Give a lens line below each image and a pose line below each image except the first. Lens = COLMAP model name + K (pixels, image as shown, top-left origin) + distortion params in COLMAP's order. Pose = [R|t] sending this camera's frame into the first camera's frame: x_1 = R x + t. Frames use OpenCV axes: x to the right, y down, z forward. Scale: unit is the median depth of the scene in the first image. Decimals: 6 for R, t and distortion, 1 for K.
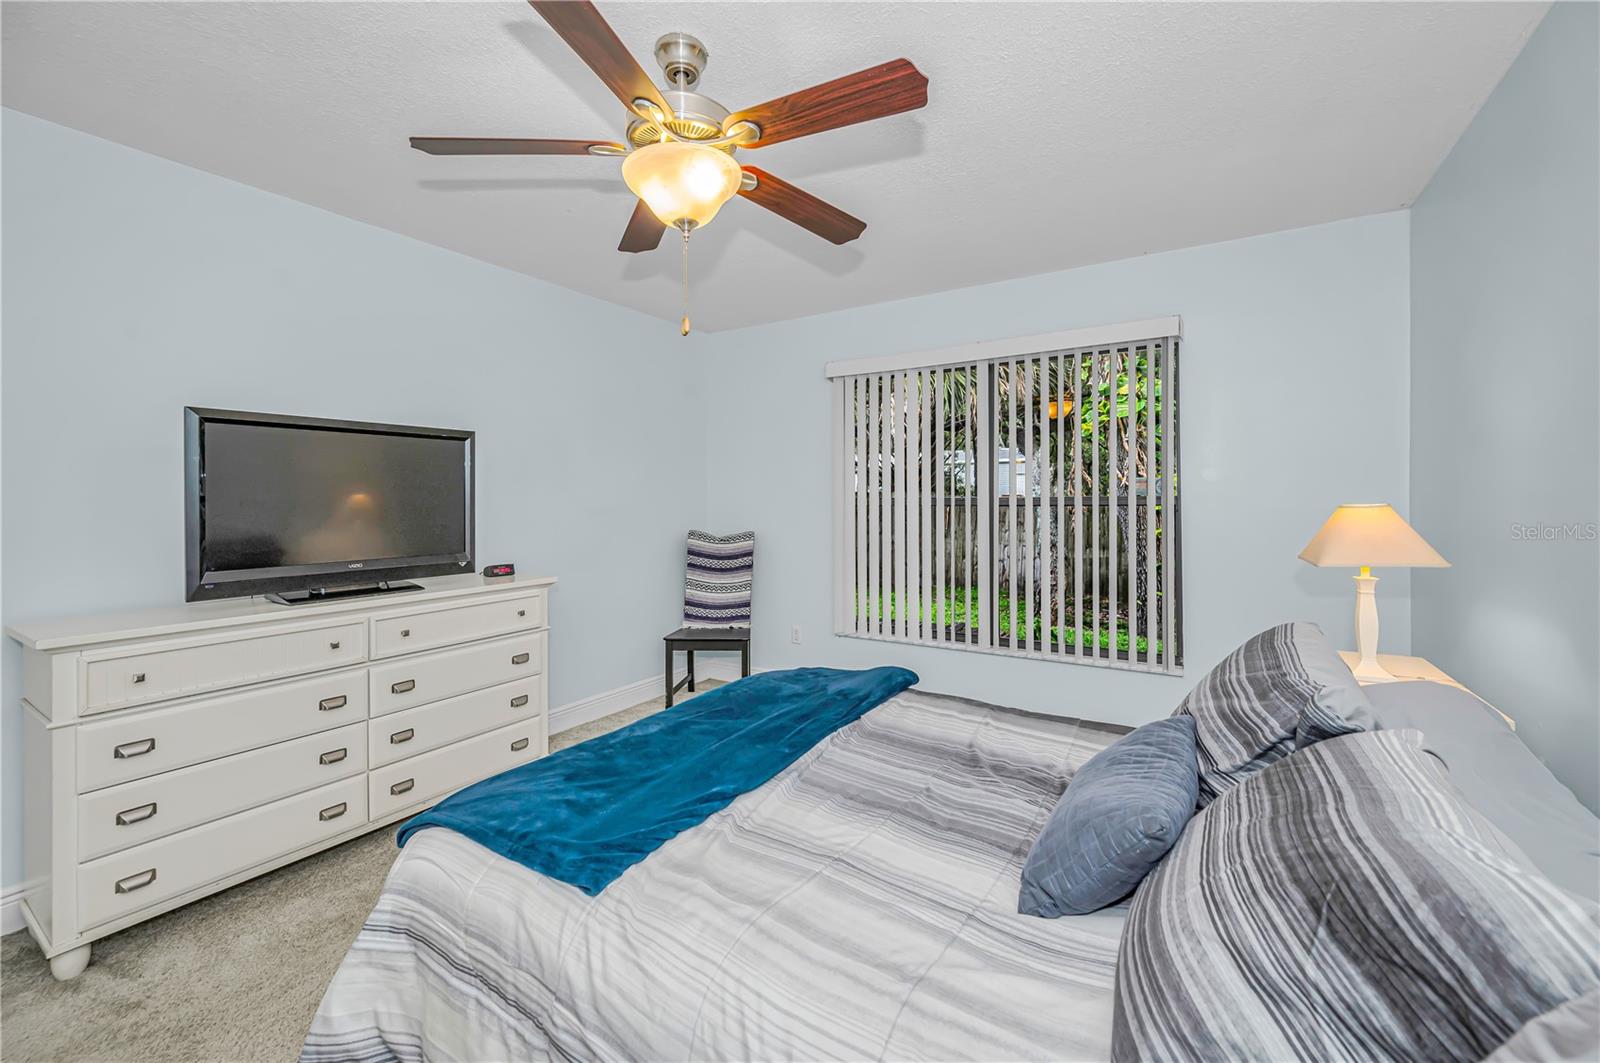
lens RADIAL K [[646.2, 0, 803.7], [0, 646.2, 500.8], [0, 0, 1]] dist [0.000576, 0.000003]
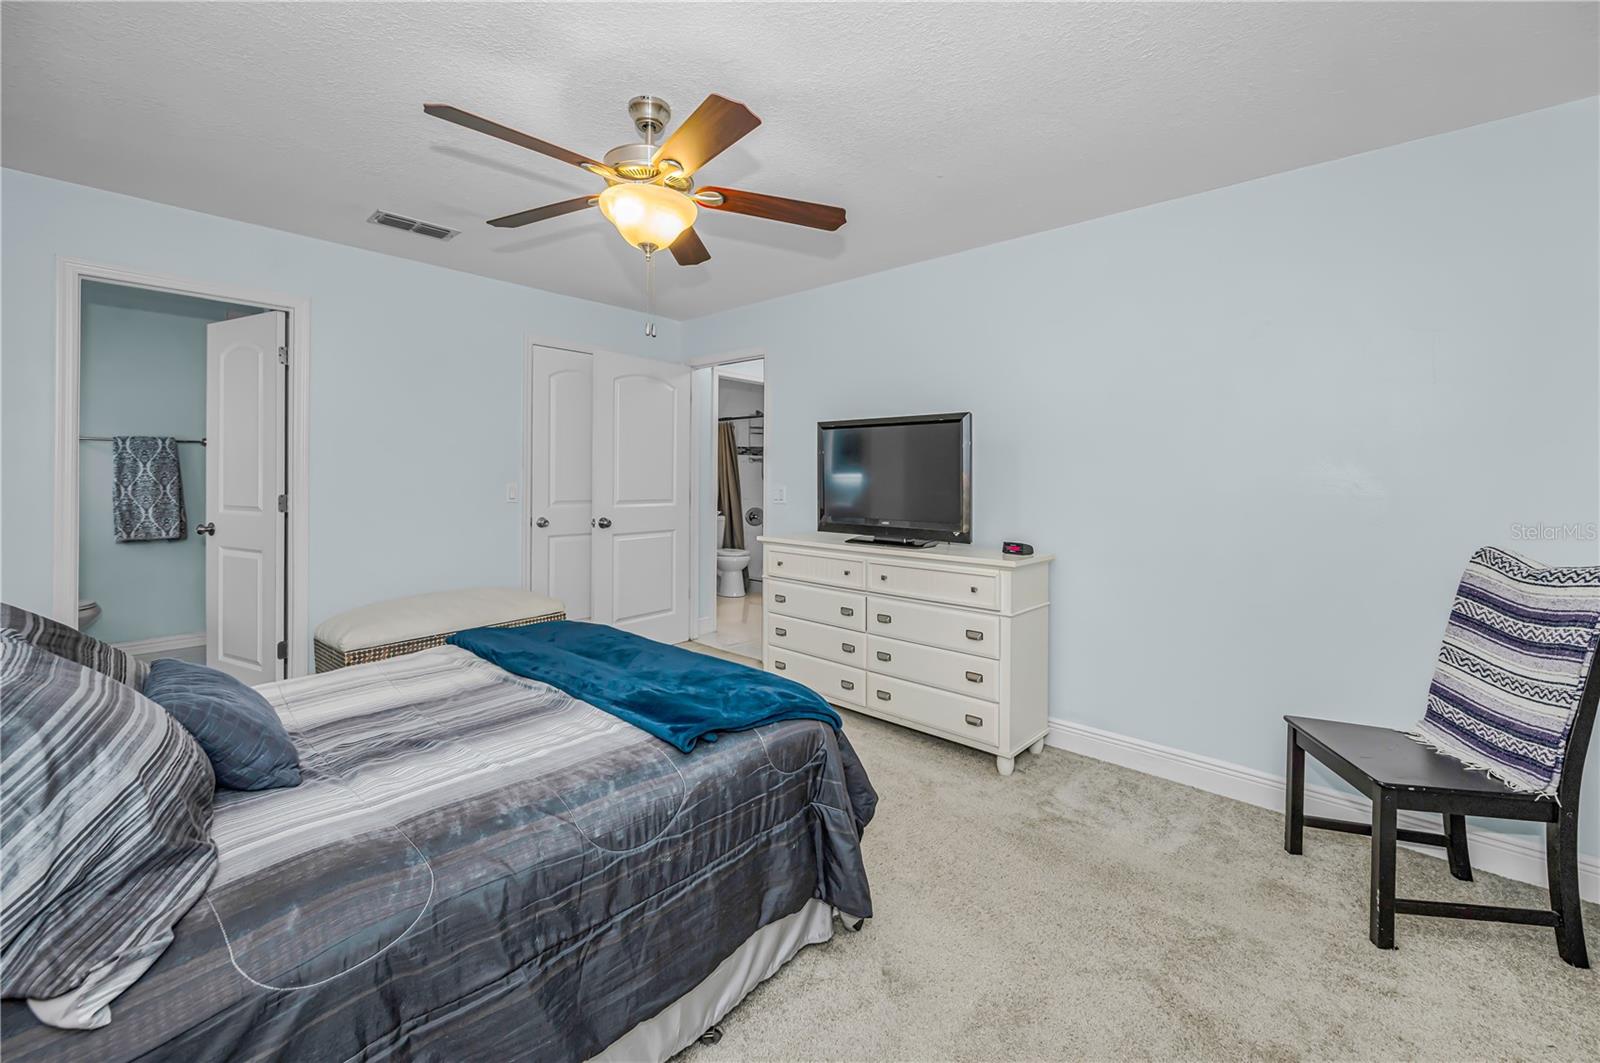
lens RADIAL K [[640.2, 0, 791.4], [0, 640.2, 475.1], [0, 0, 1]] dist [-0.002099, -0.000412]
pose [[-0.174556, 0.009515, -0.984601, 0.596802], [-0.008374, 0.999903, 0.011148, -0.012495], [0.984612, 0.010191, -0.174459, 0.911805]]
